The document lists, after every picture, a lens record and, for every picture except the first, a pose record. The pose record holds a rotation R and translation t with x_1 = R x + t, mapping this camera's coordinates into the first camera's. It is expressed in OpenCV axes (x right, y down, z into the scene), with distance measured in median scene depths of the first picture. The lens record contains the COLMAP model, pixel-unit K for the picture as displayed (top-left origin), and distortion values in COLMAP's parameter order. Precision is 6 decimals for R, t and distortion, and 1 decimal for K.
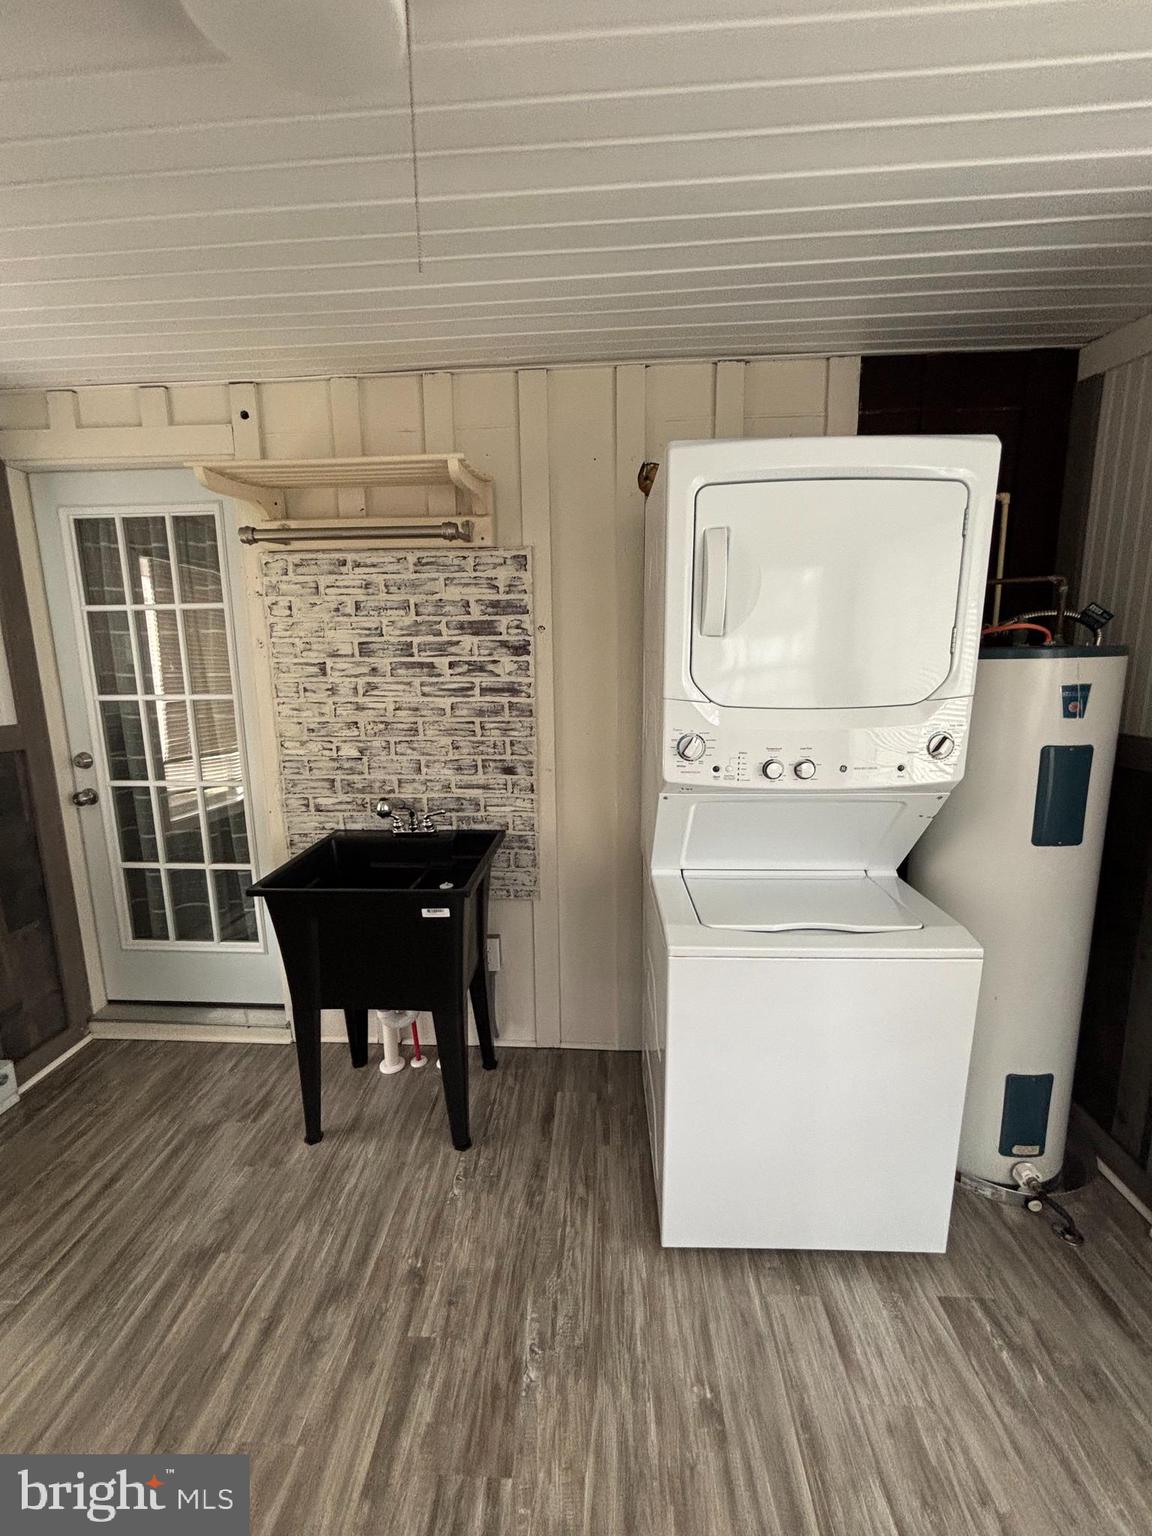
lens RADIAL K [[613.3, 0, 569.1], [0, 613.3, 769.3], [0, 0, 1]] dist [-0.001850, 0.000139]
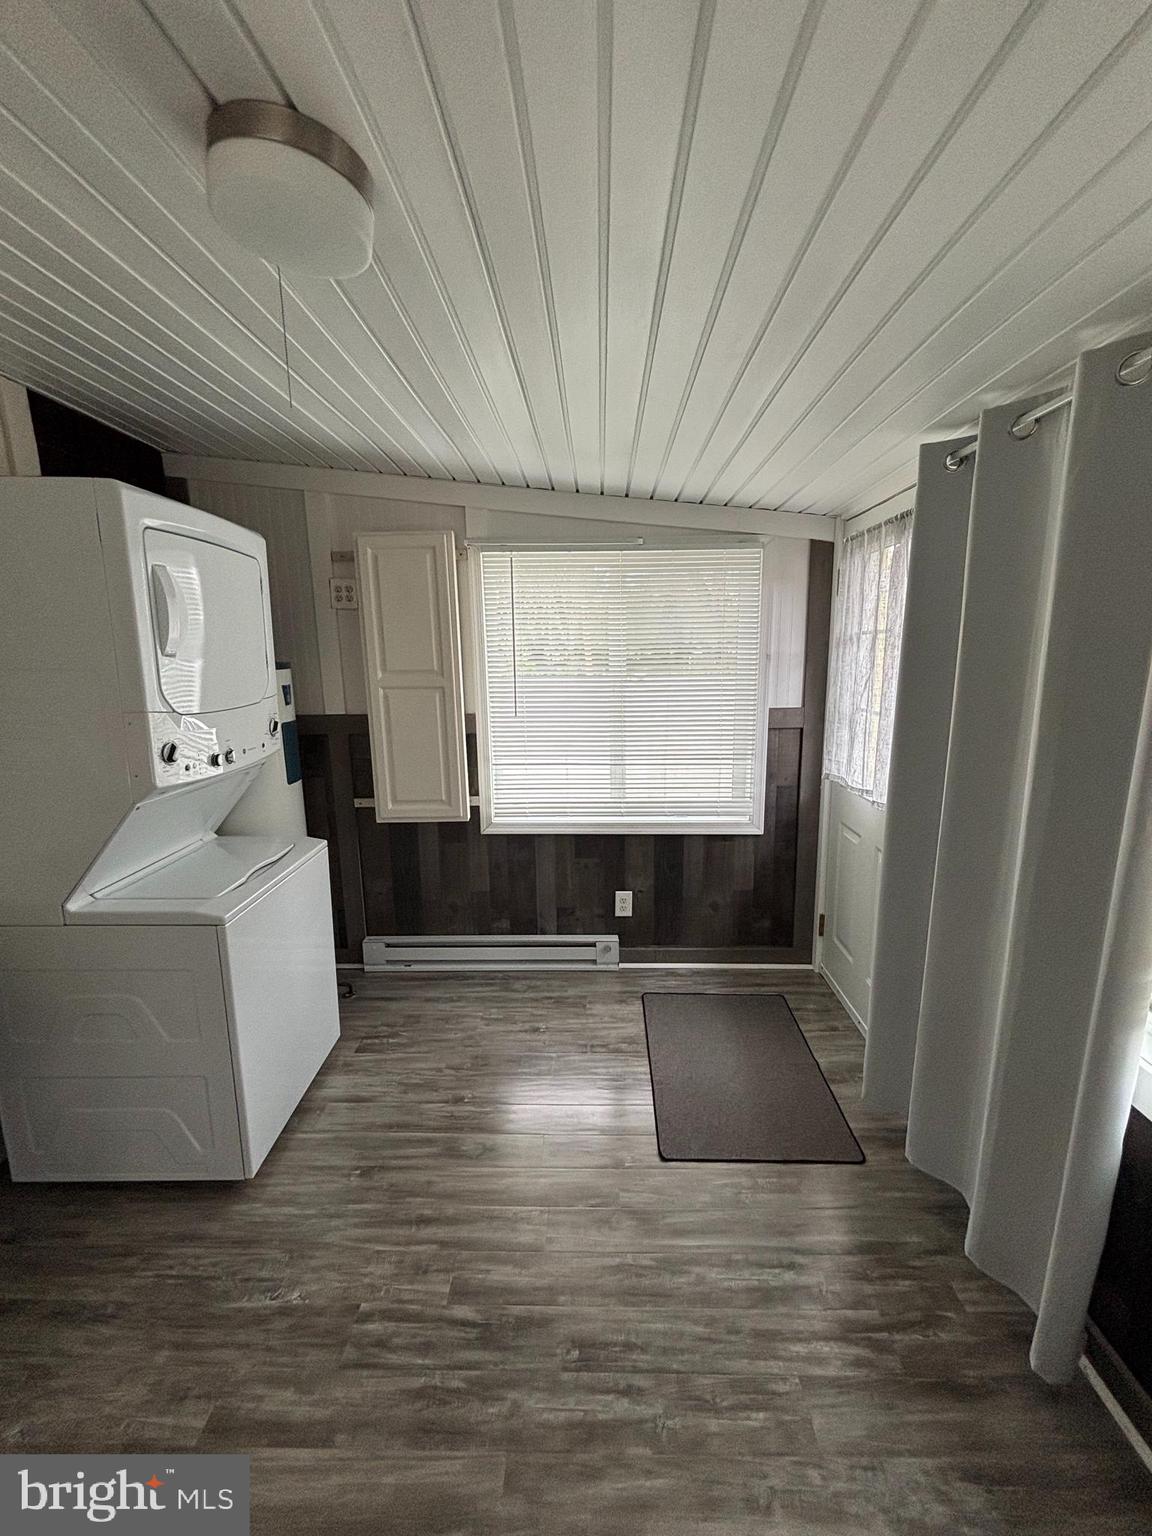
lens RADIAL K [[613.3, 0, 581.2], [0, 613.3, 768.8], [0, 0, 1]] dist [-0.001850, 0.000139]
pose [[-0.041749, -0.169836, 0.984588, -0.982701], [0.186739, 0.966755, 0.174679, -0.064648], [-0.981522, 0.191154, -0.008646, 0.273794]]
